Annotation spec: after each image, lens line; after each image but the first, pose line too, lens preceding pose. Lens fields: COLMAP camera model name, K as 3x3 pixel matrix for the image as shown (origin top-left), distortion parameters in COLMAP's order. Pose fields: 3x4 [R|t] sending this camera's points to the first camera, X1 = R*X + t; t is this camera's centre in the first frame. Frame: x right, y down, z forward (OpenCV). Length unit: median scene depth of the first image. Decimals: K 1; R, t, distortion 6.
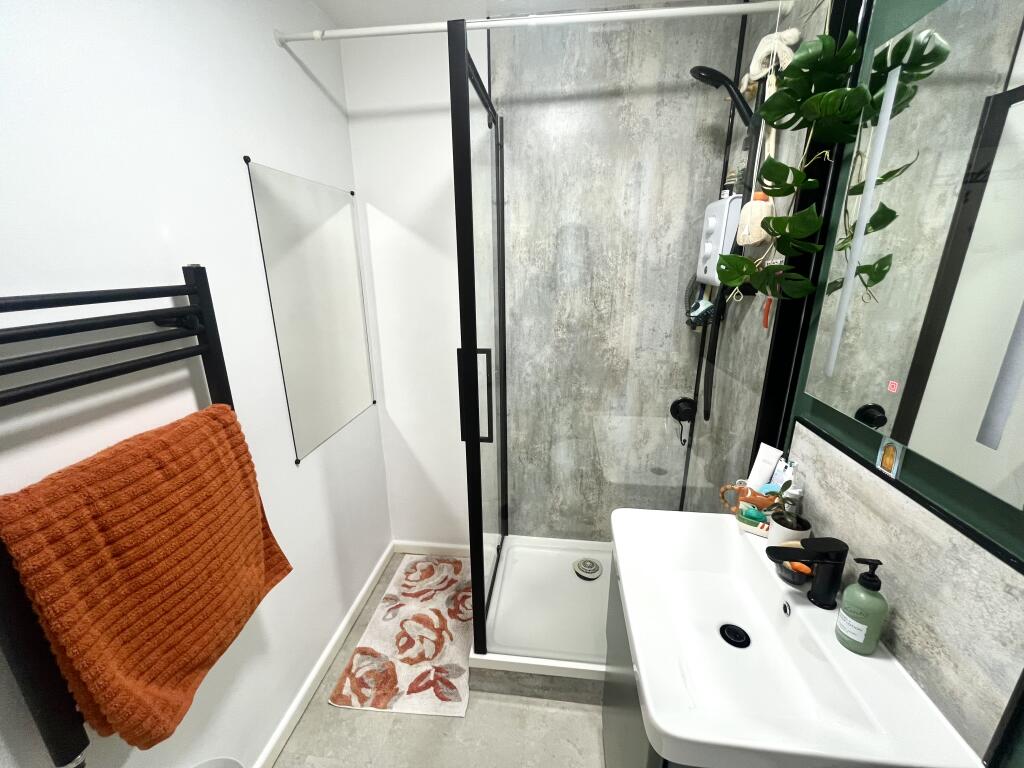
lens RADIAL K [[410.8, 0, 512.0], [0, 410.8, 384.0], [0, 0, 1]] dist [-0.015967, 0.000415]
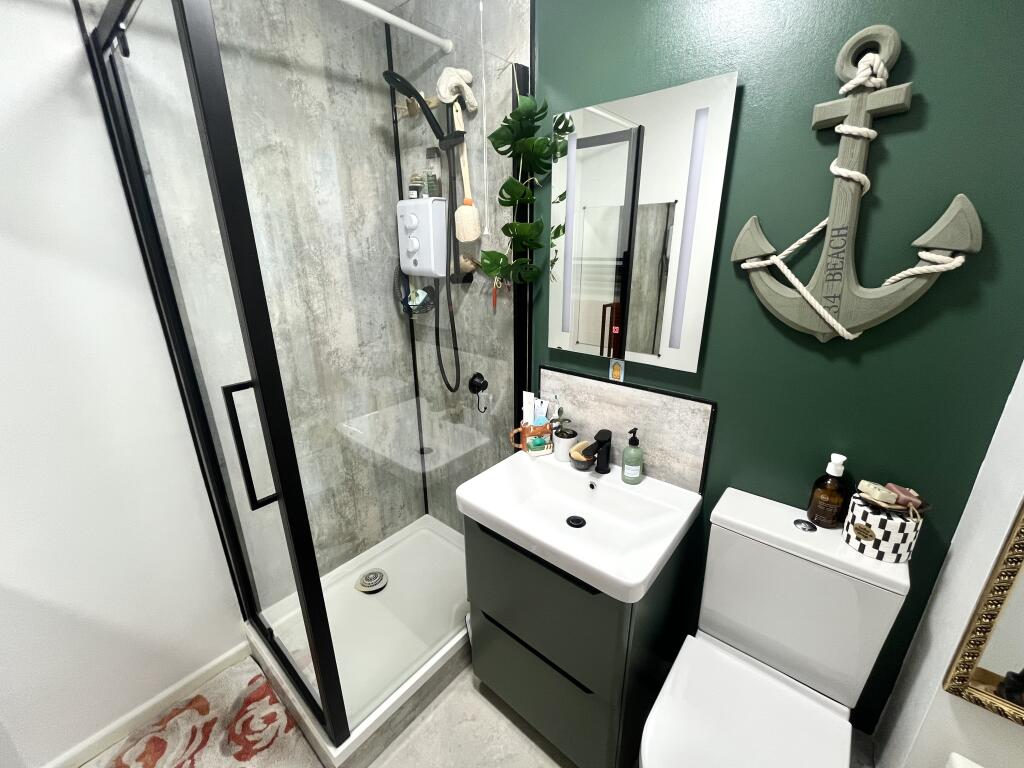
lens RADIAL K [[410.8, 0, 512.0], [0, 410.8, 384.0], [0, 0, 1]] dist [-0.015967, 0.000415]
pose [[0.542532, -0.259194, 0.799048, -0.349977], [0.238966, 0.959528, 0.149000, -0.064542], [-0.805329, 0.110108, 0.582513, 0.173626]]
